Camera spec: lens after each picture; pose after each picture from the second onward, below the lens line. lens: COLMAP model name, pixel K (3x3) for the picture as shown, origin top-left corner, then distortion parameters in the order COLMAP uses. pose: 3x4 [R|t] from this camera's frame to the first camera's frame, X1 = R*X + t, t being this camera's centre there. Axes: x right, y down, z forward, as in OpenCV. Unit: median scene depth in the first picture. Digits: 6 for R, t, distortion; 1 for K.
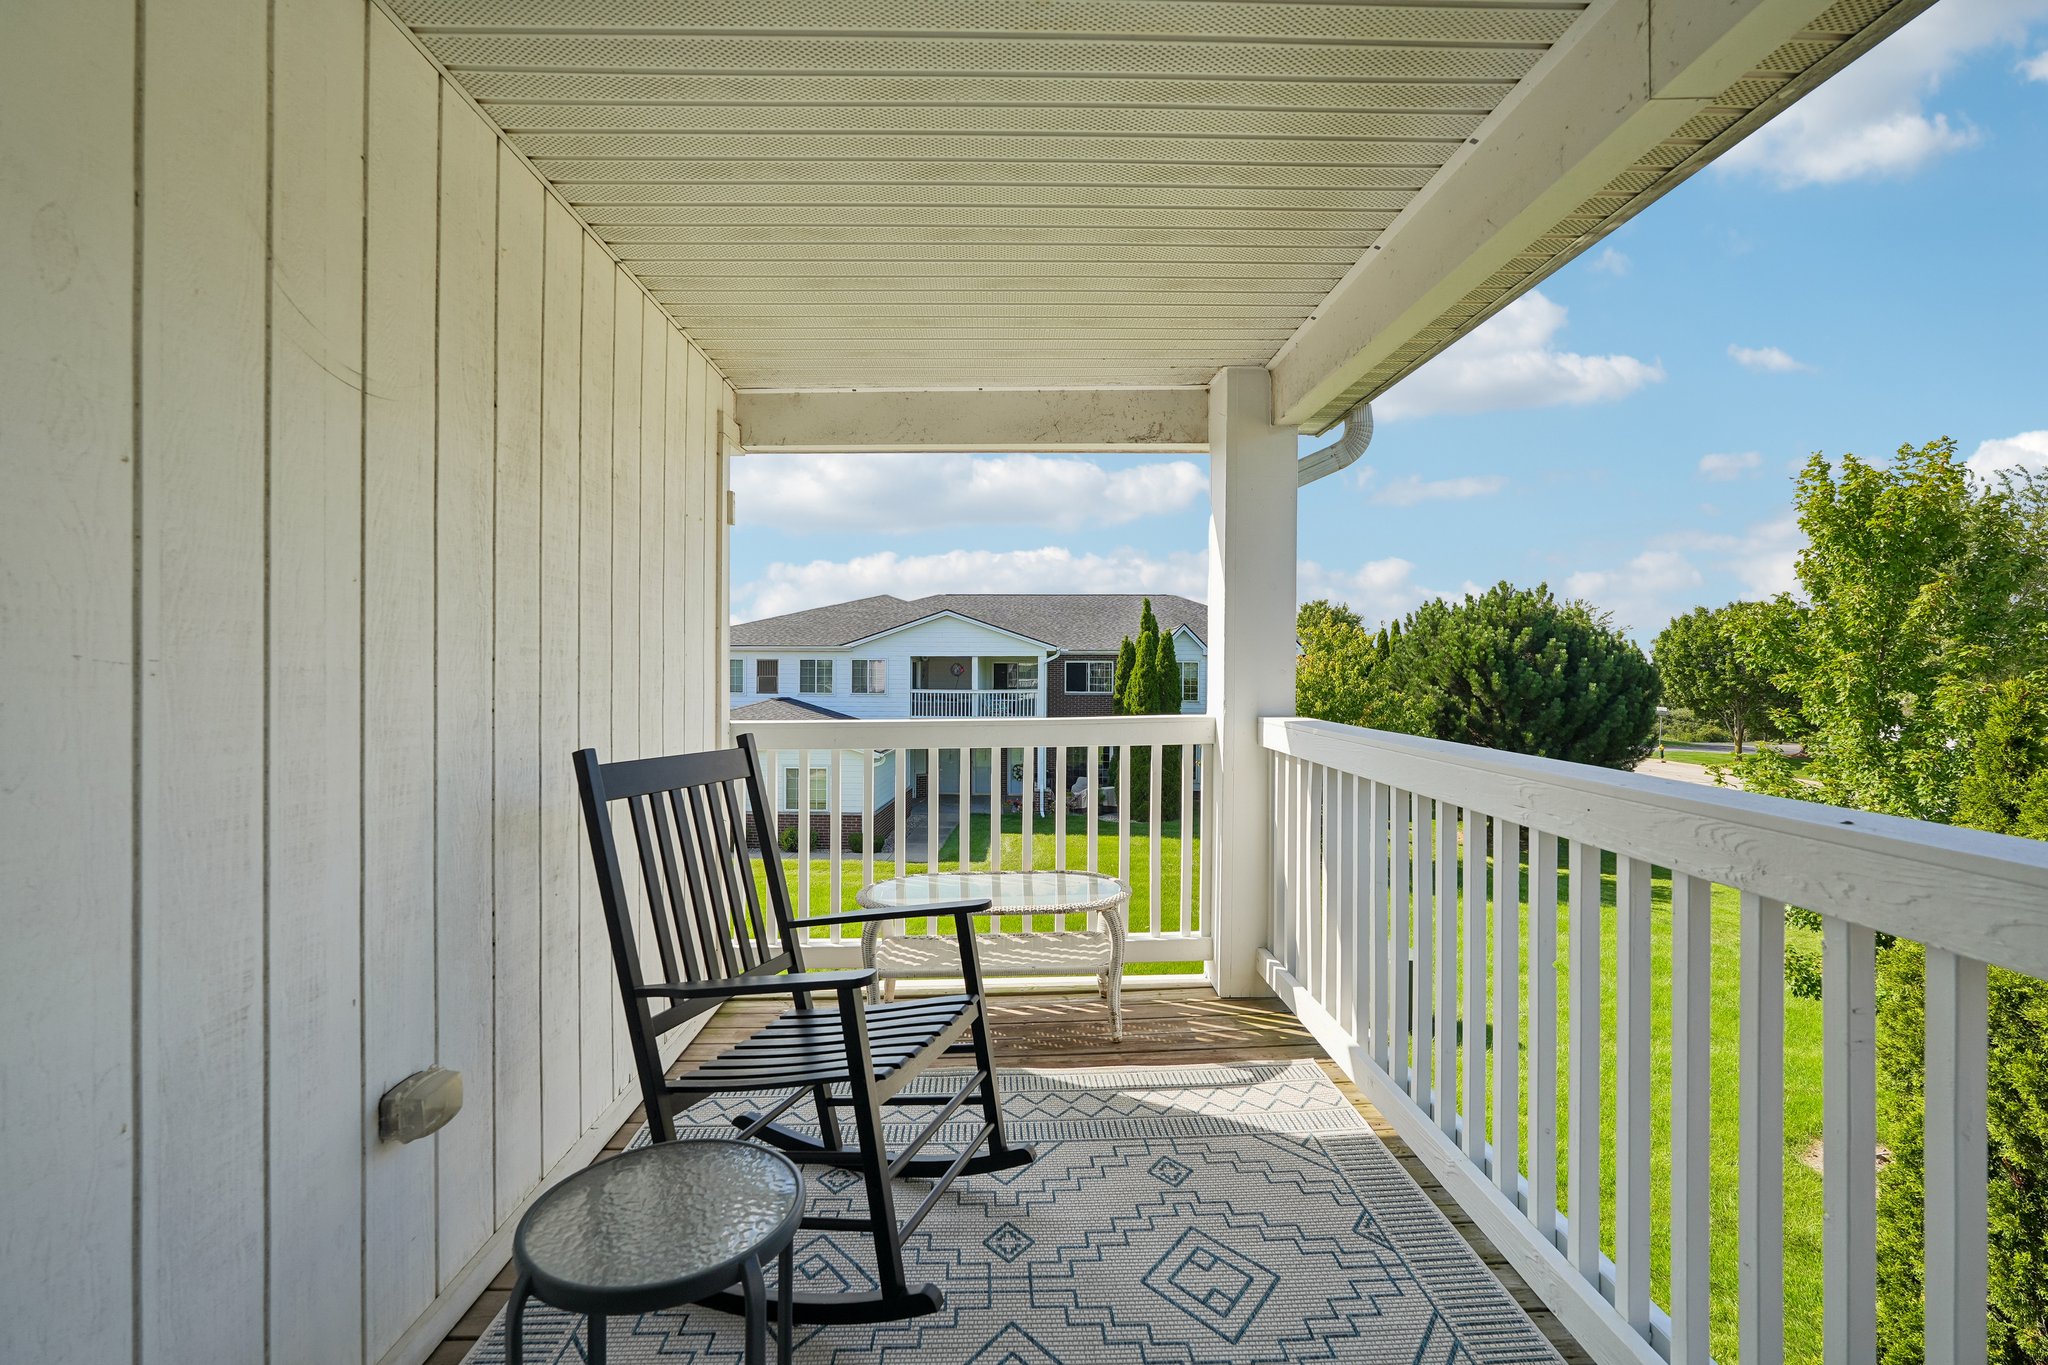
lens RADIAL K [[914.0, 0, 1034.0], [0, 914.0, 676.2], [0, 0, 1]] dist [-0.011944, 0.007067]
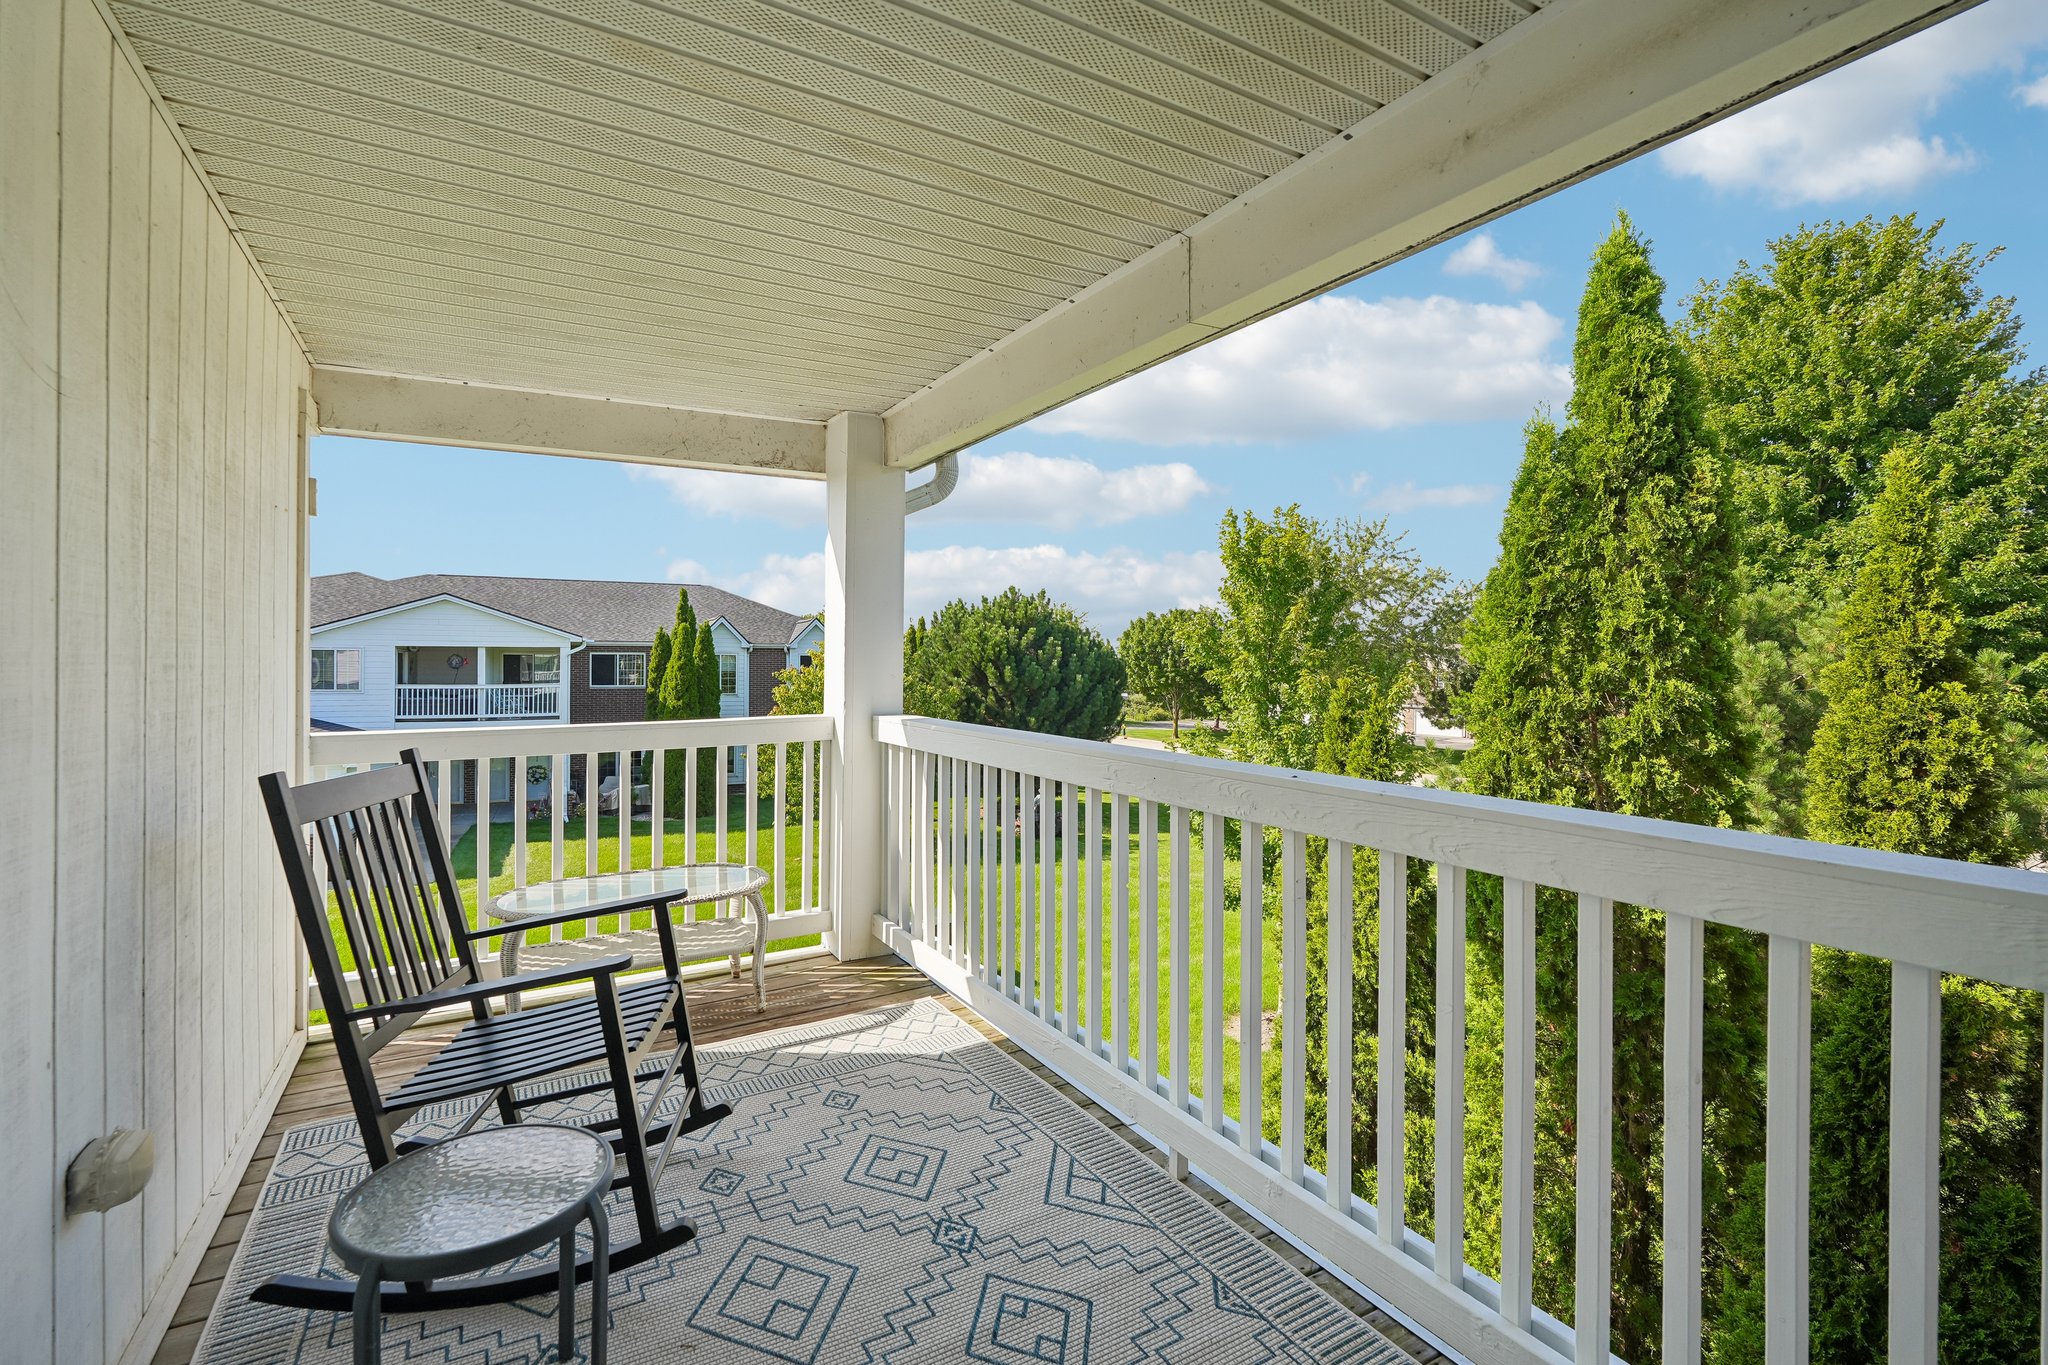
lens RADIAL K [[914.0, 0, 992.8], [0, 914.0, 666.0], [0, 0, 1]] dist [-0.011944, 0.007067]
pose [[0.893424, 0.000050, 0.449214, -0.131271], [0.000241, 1.000000, -0.000590, -0.016507], [-0.449214, 0.000635, 0.893424, -0.099650]]
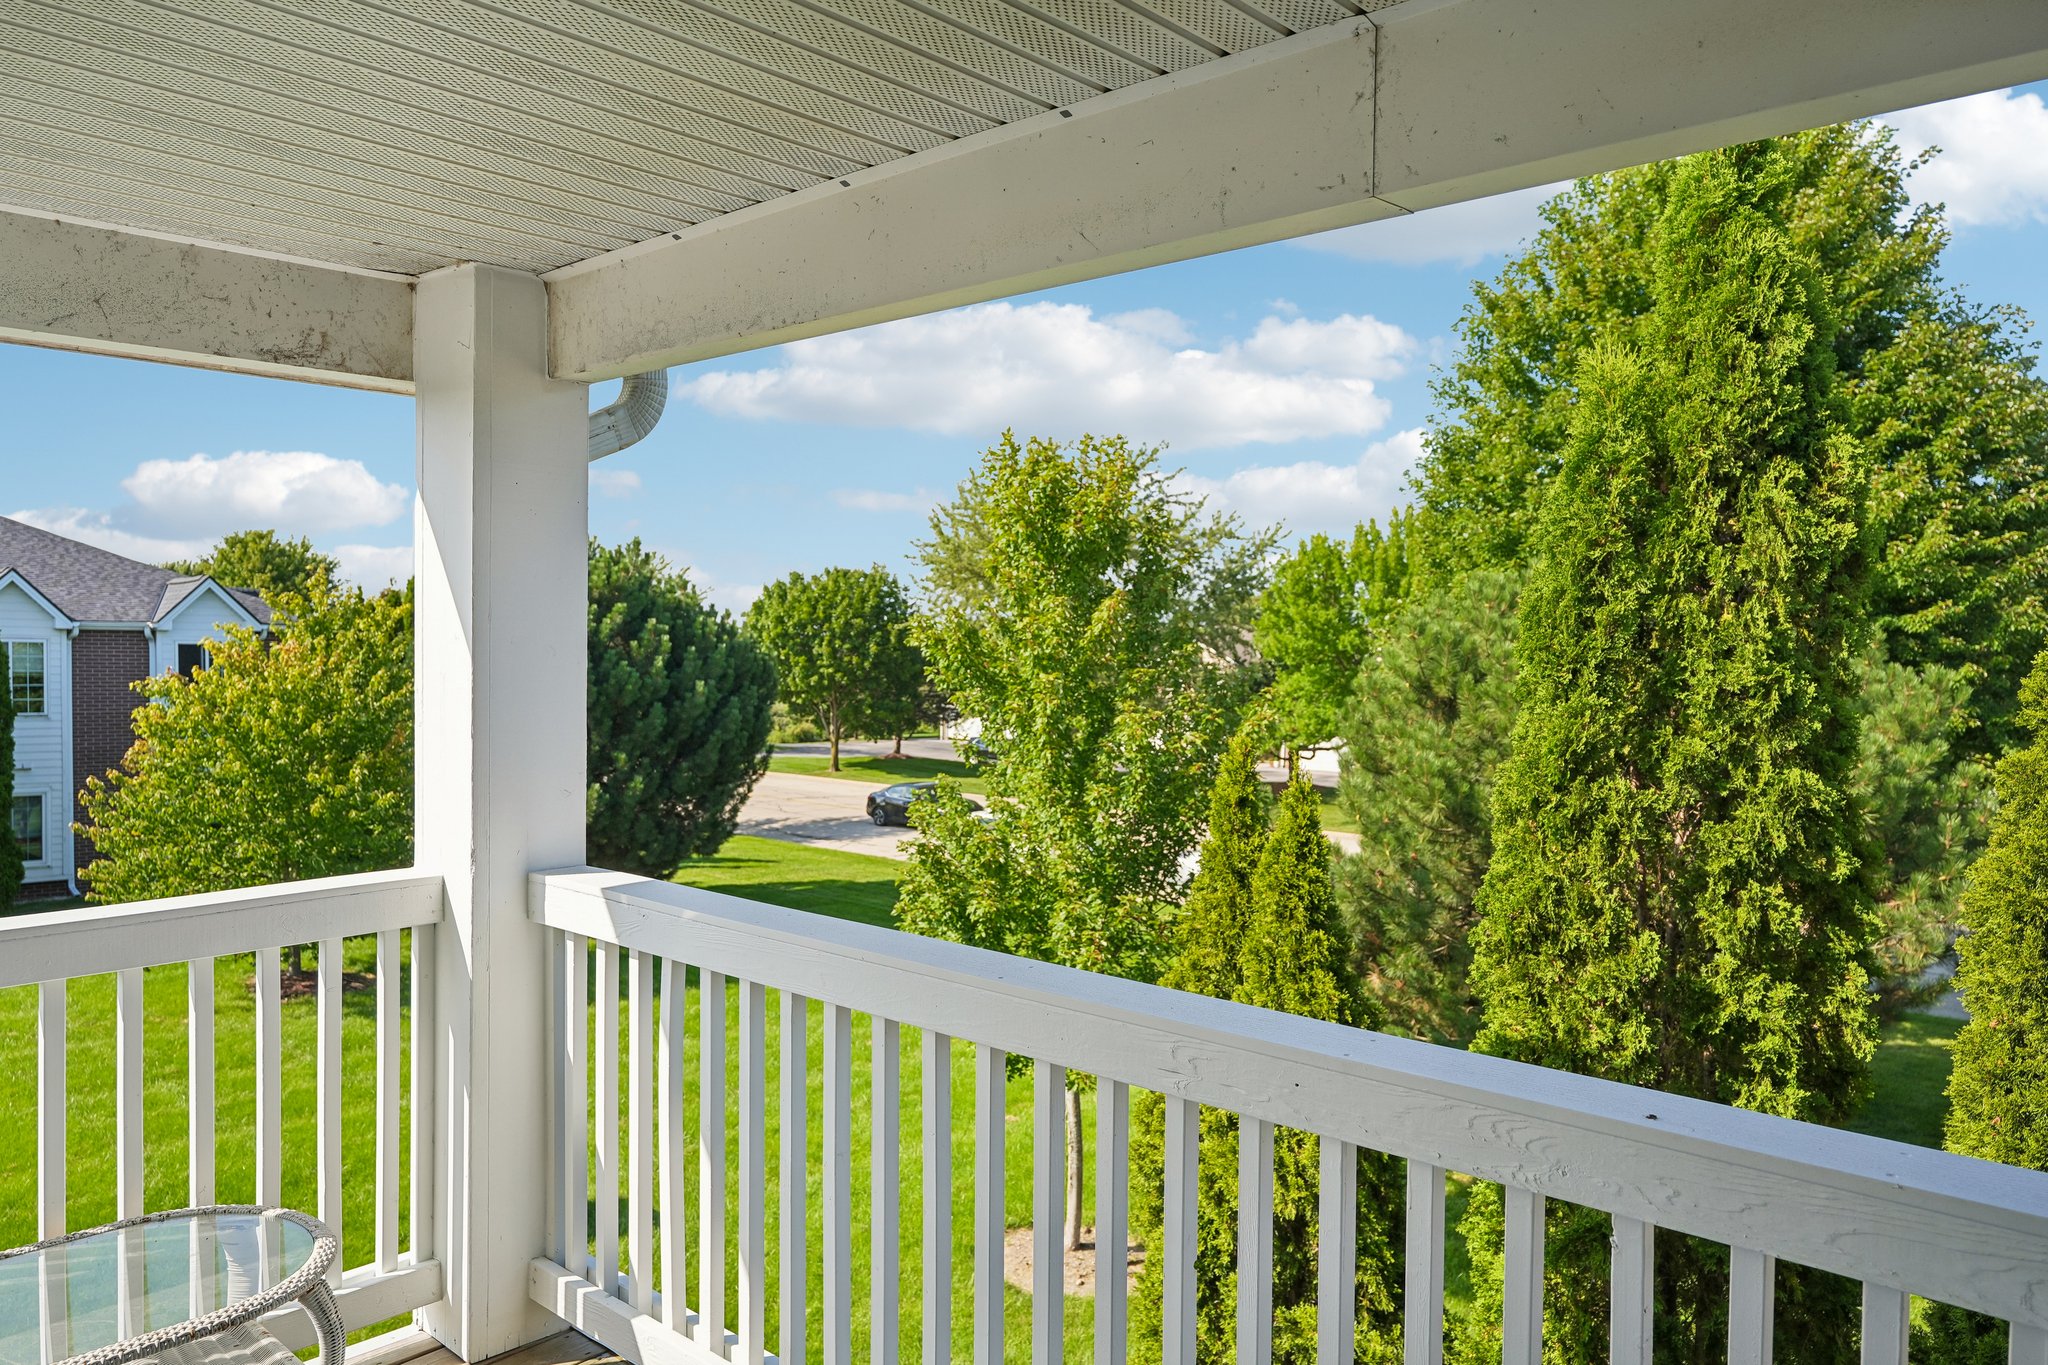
lens RADIAL K [[1441.3, 0, 964.8], [0, 1441.3, 685.8], [0, 0, 1]] dist [-0.001206, -0.001335]
pose [[0.716452, -0.019285, 0.697369, -0.184123], [0.000835, 0.999641, 0.026786, -0.092725], [-0.697636, -0.018609, 0.716211, 0.132668]]
